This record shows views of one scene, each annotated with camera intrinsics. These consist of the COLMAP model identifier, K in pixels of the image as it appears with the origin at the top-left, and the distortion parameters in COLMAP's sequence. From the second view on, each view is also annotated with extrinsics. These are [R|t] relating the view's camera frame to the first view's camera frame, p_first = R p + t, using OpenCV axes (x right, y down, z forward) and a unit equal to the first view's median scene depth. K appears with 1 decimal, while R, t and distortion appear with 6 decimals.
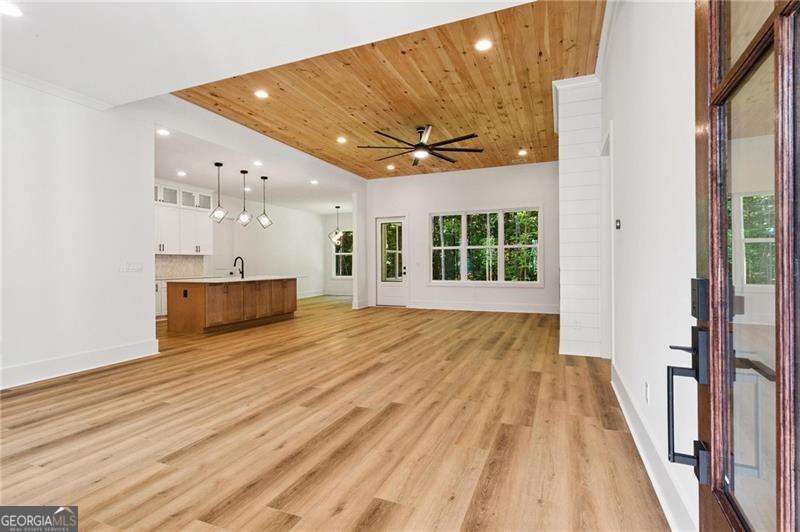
lens RADIAL K [[384.1, 0, 392.8], [0, 384.1, 262.5], [0, 0, 1]] dist [0.002925, -0.000132]
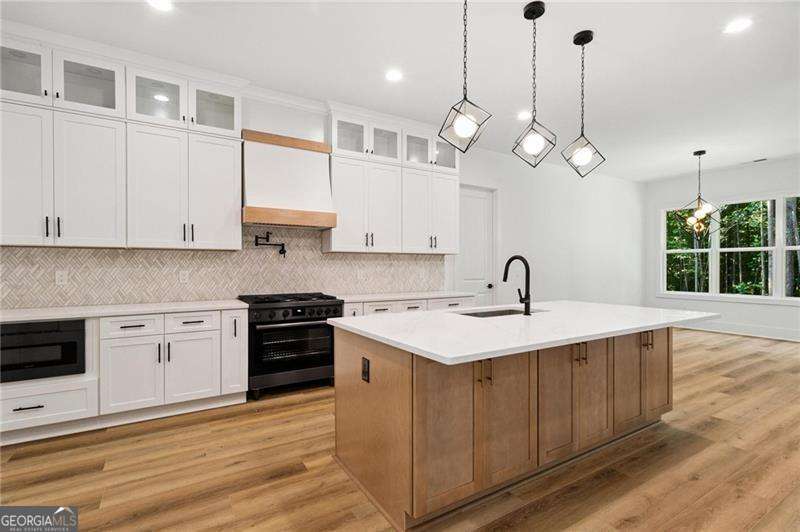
lens RADIAL K [[384.1, 0, 399.0], [0, 384.1, 267.2], [0, 0, 1]] dist [0.002925, -0.000132]
pose [[0.813076, 0.009203, -0.582085, -0.245744], [-0.003627, 0.999936, 0.010743, -0.006237], [0.582146, -0.006624, 0.813057, 0.562002]]
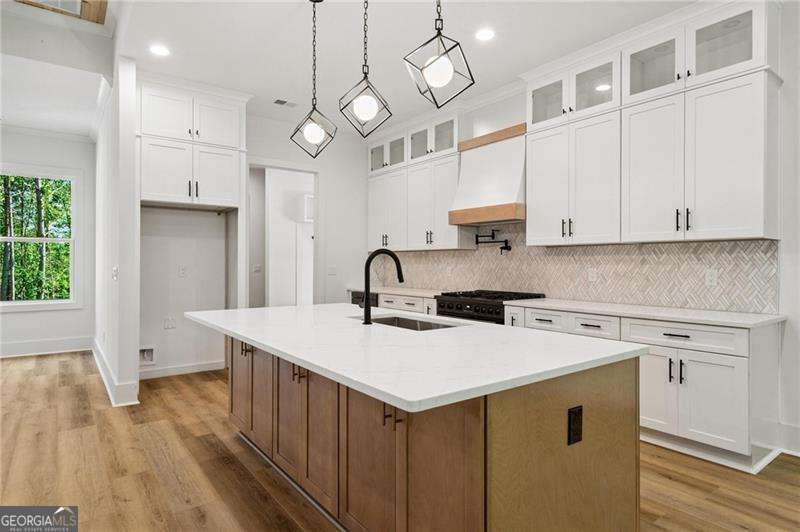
lens RADIAL K [[446.7, 0, 399.0], [0, 446.7, 260.5], [0, 0, 1]] dist [0.001988, 0.001164]
pose [[-0.499887, -0.005481, -0.866073, -0.109738], [0.000410, 0.999978, -0.006565, -0.001696], [0.866091, -0.003636, -0.499874, 1.018017]]
